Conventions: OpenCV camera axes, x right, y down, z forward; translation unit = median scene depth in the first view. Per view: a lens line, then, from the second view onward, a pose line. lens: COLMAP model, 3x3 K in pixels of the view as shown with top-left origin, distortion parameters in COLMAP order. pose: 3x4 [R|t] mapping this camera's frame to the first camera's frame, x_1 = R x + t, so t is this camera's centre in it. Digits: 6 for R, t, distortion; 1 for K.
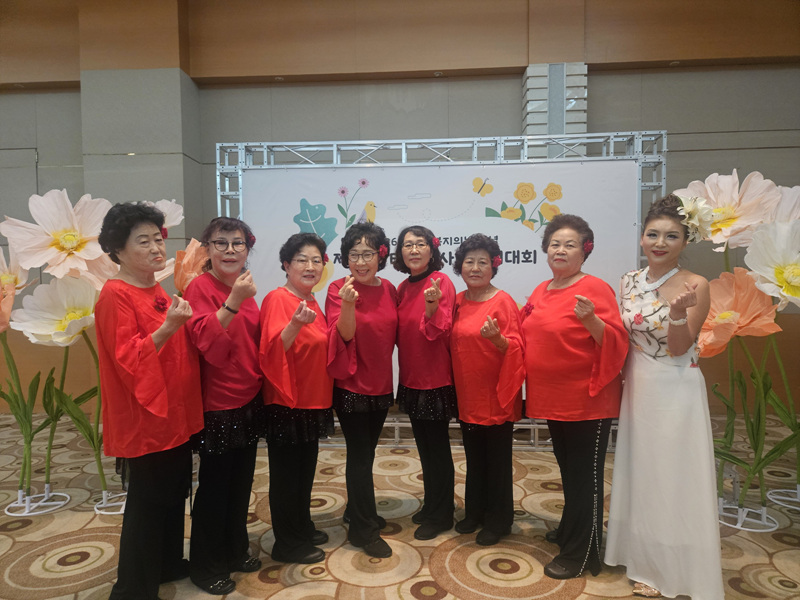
lens RADIAL K [[539.1, 0, 400.0], [0, 539.1, 300.0], [0, 0, 1]] dist [0.061881, -0.055783]
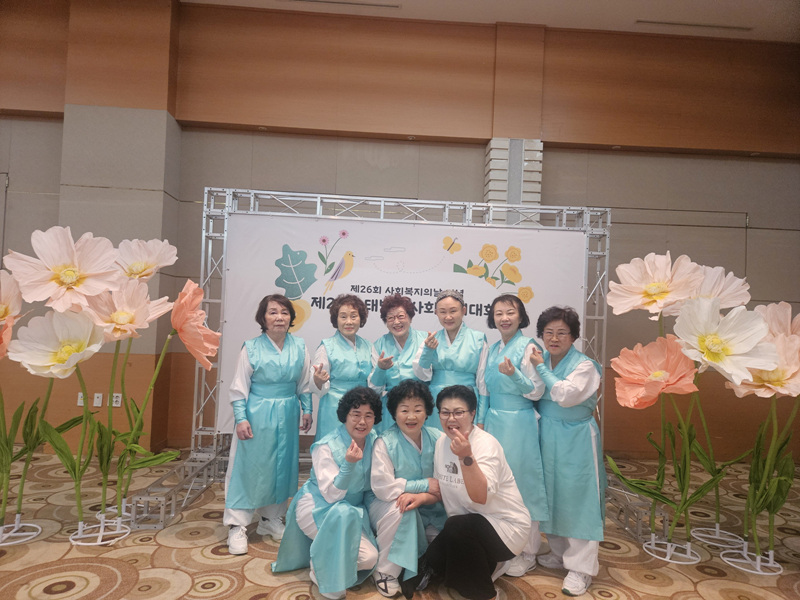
lens RADIAL K [[539.1, 0, 400.0], [0, 539.1, 300.0], [0, 0, 1]] dist [0.061881, -0.055783]
pose [[0.992723, 0.055621, 0.106803, -0.065252], [-0.048463, 0.996474, -0.068489, -0.016467], [-0.110236, 0.062815, 0.991918, -0.078538]]
